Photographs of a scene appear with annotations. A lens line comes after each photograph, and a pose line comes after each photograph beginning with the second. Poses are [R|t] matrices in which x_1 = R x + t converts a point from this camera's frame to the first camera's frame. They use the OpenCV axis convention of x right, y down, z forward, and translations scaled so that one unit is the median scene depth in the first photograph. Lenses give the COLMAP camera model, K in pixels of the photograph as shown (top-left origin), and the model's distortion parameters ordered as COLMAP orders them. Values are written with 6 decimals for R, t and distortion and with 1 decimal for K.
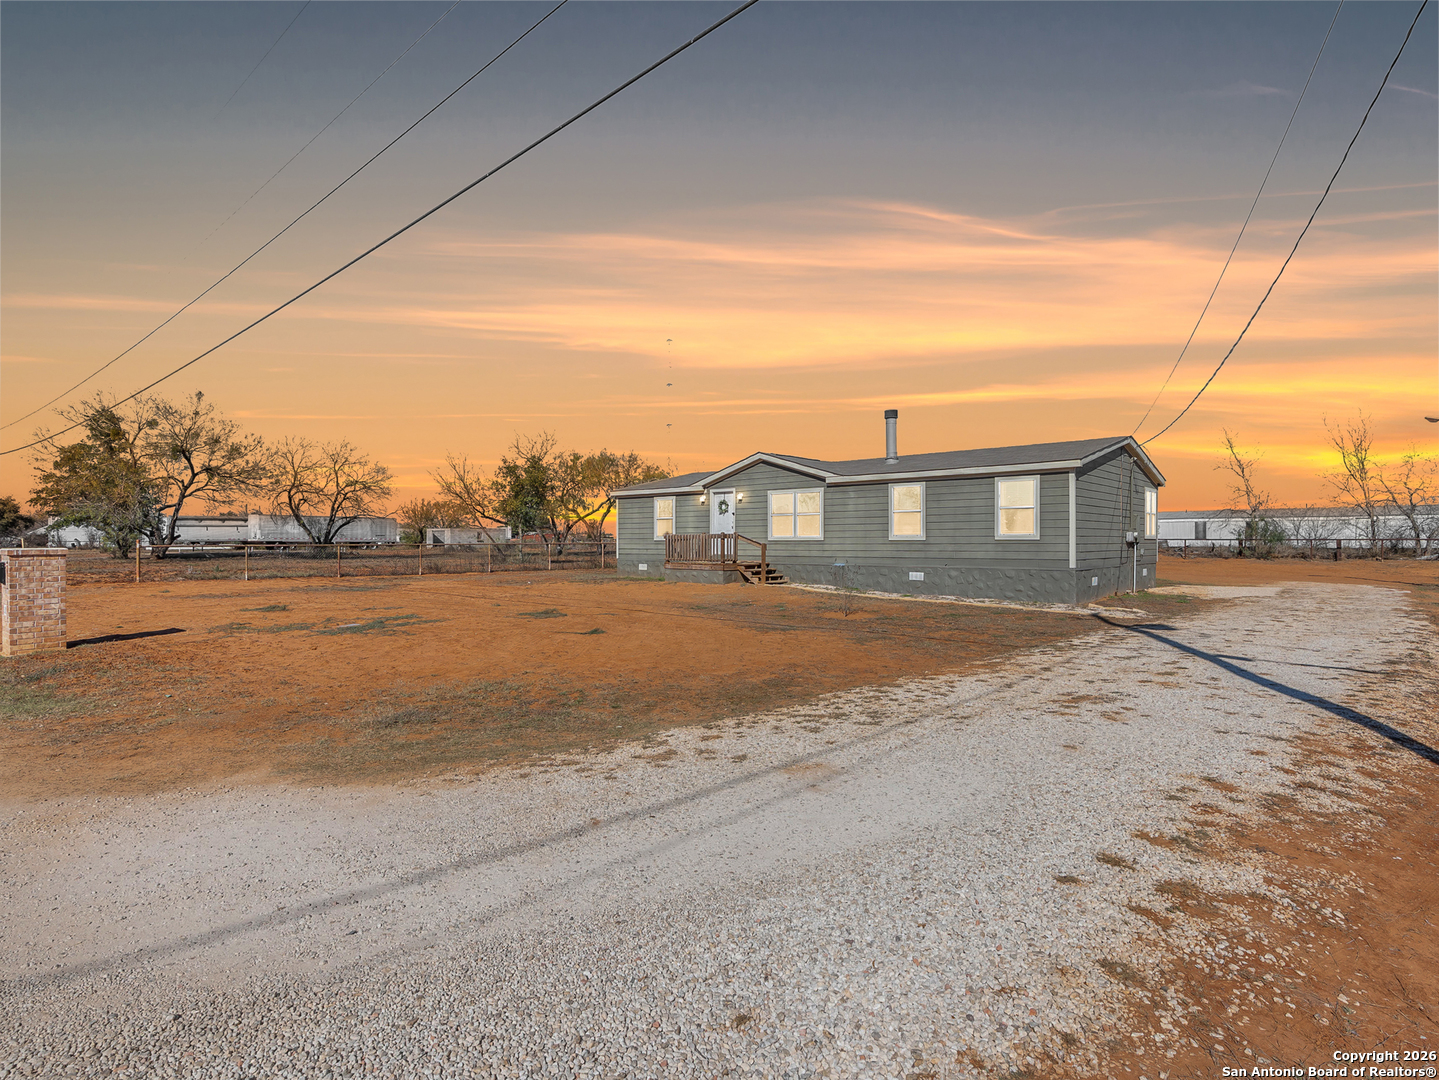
lens RADIAL K [[742.8, 0, 718.1], [0, 742.8, 535.7], [0, 0, 1]] dist [-0.026430, -0.000594]
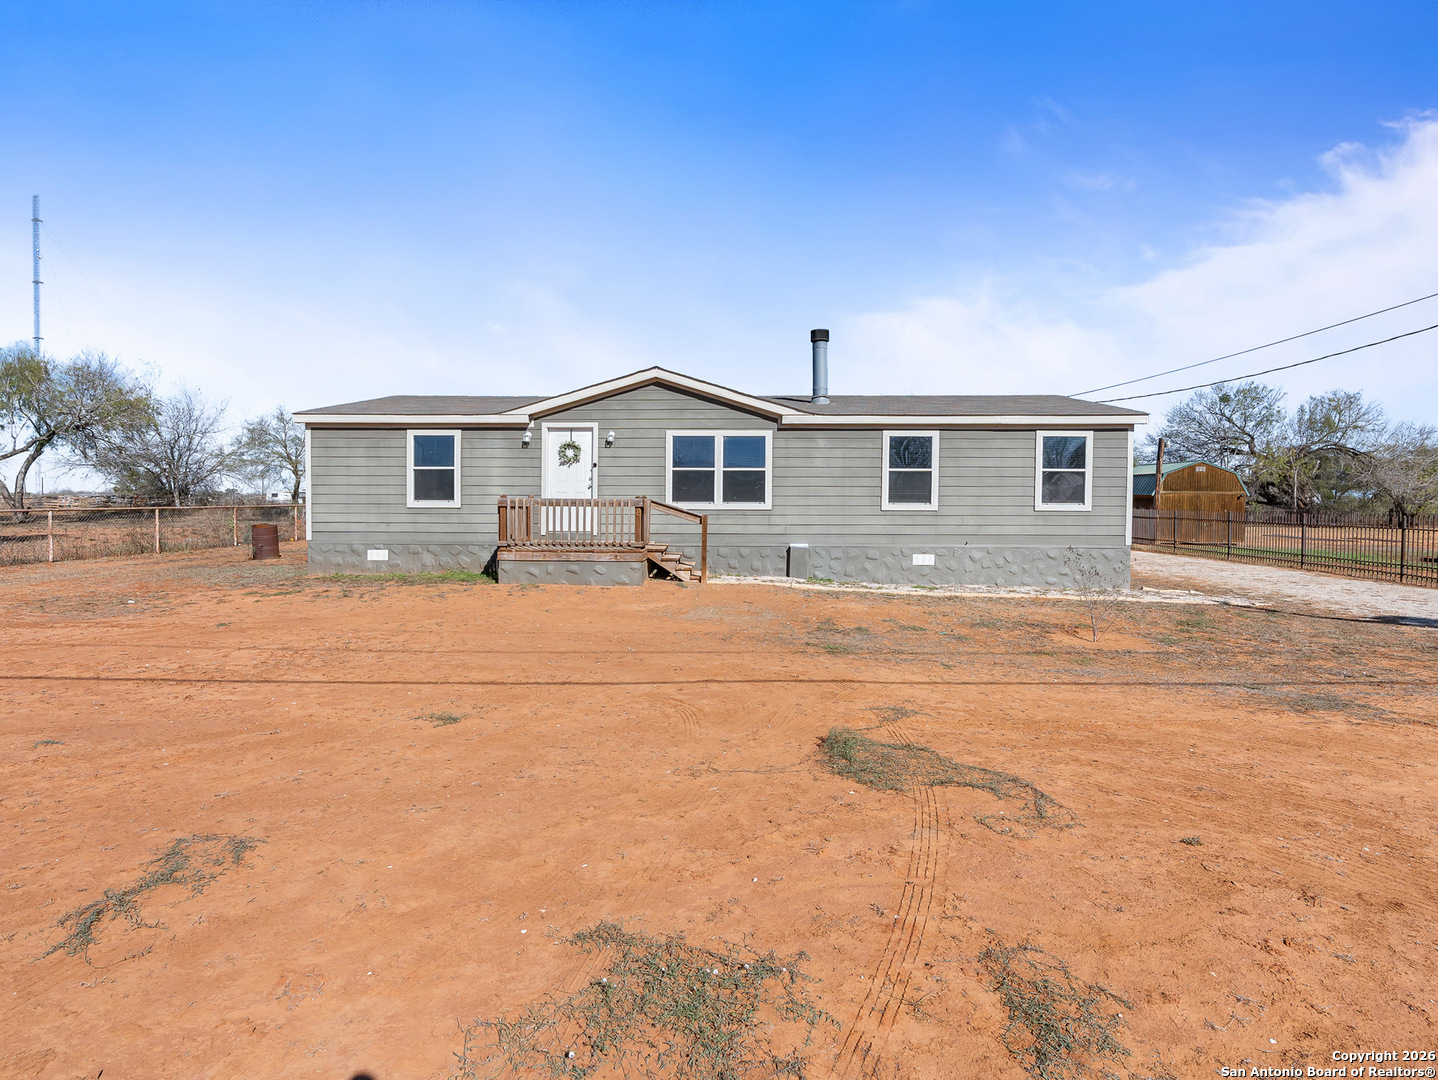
lens RADIAL K [[742.2, 0, 713.2], [0, 742.2, 528.3], [0, 0, 1]] dist [-0.026430, -0.000594]
pose [[0.765442, -0.014424, 0.643343, -0.330617], [-0.010545, 0.999333, 0.034952, 0.000189], [-0.643418, -0.033538, 0.764780, 0.525418]]
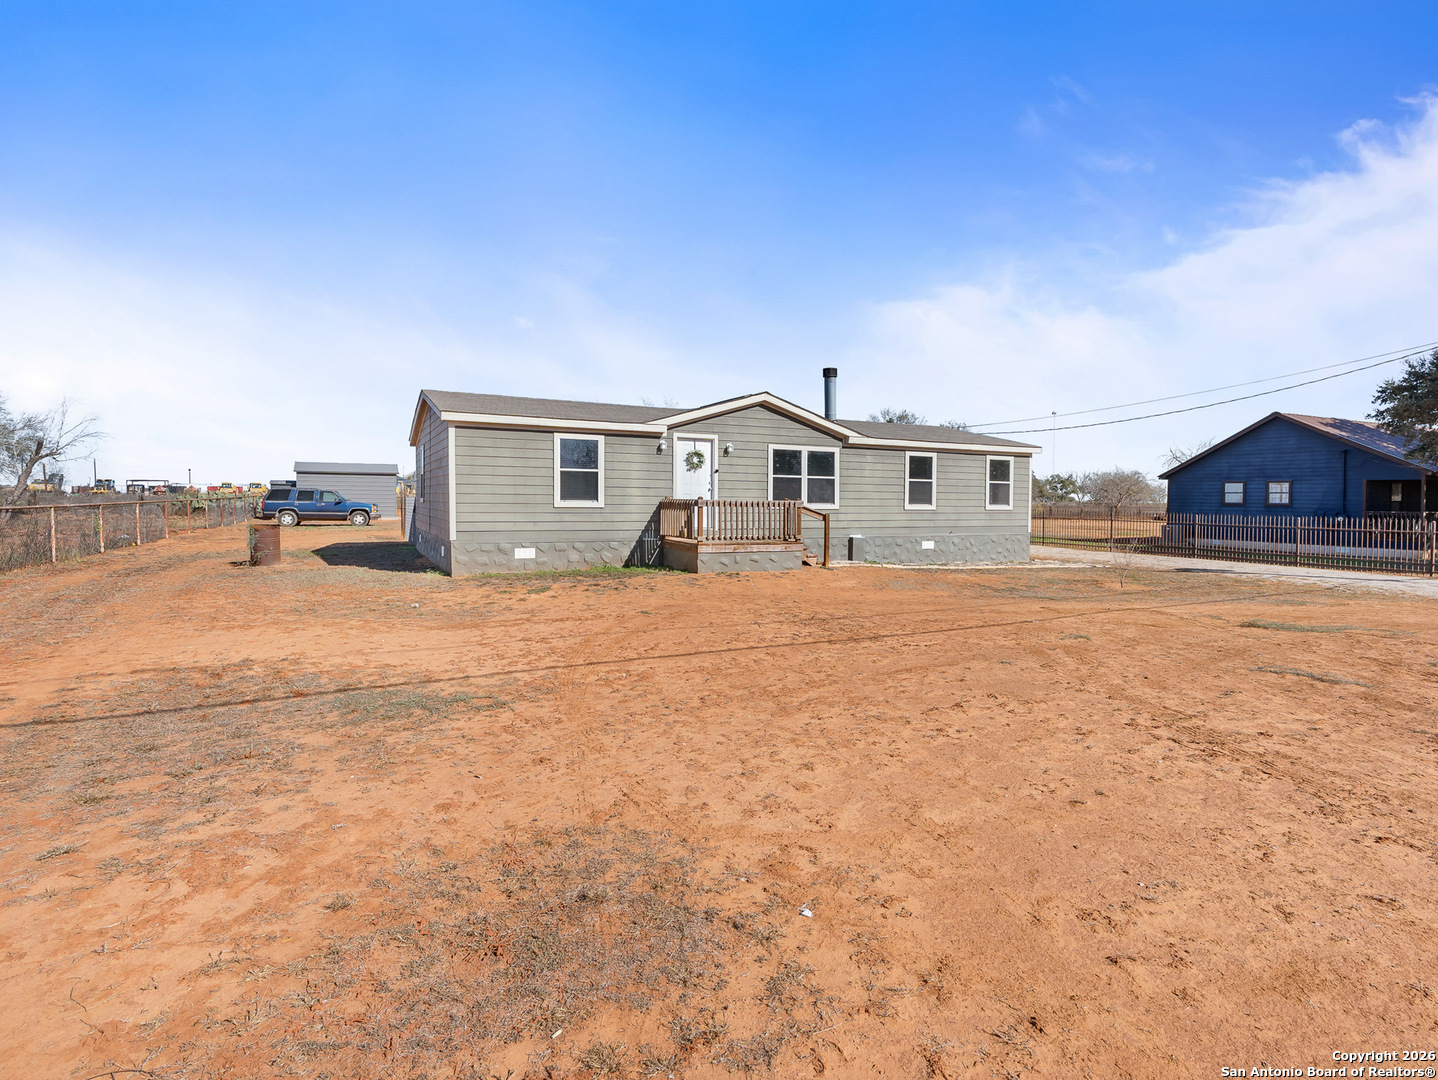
lens RADIAL K [[742.2, 0, 705.5], [0, 742.2, 531.4], [0, 0, 1]] dist [-0.026430, -0.000594]
pose [[0.368561, -0.026901, 0.929214, -0.722809], [-0.013575, 0.999319, 0.034315, 0.004739], [-0.929505, -0.025261, 0.367944, 0.831247]]
